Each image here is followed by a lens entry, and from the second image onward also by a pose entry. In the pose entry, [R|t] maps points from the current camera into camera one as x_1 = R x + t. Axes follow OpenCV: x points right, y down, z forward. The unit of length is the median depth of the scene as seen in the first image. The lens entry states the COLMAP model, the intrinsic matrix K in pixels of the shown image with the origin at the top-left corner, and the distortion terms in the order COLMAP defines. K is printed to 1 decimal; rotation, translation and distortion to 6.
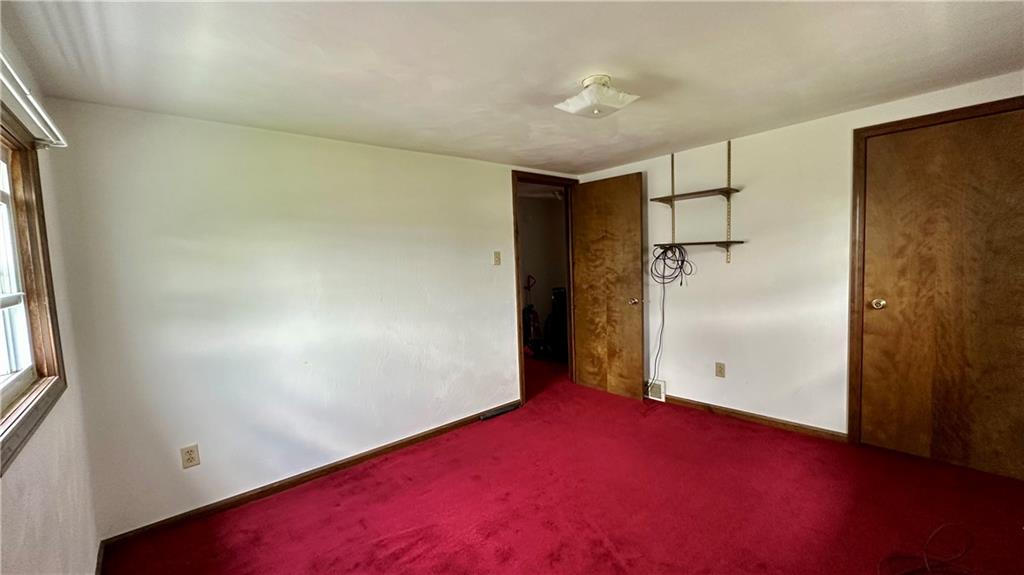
lens RADIAL K [[407.9, 0, 518.7], [0, 407.9, 288.5], [0, 0, 1]] dist [-0.006054, 0.000240]
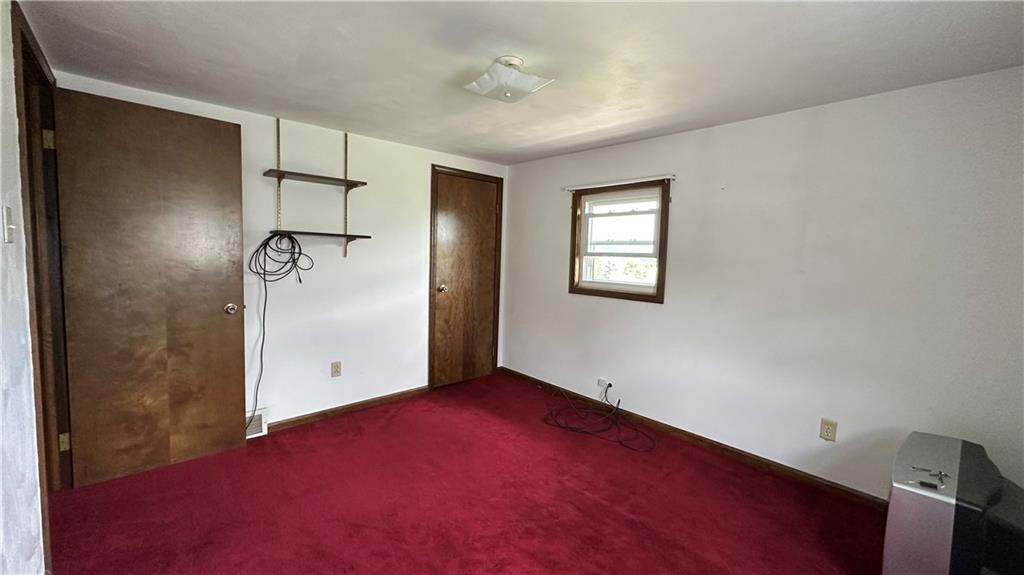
lens RADIAL K [[407.9, 0, 513.9], [0, 407.9, 286.6], [0, 0, 1]] dist [-0.006054, 0.000240]
pose [[-0.016446, -0.046760, 0.998771, -0.467592], [0.040835, 0.998041, 0.047399, -0.021754], [-0.999031, 0.041564, -0.014504, 0.605562]]
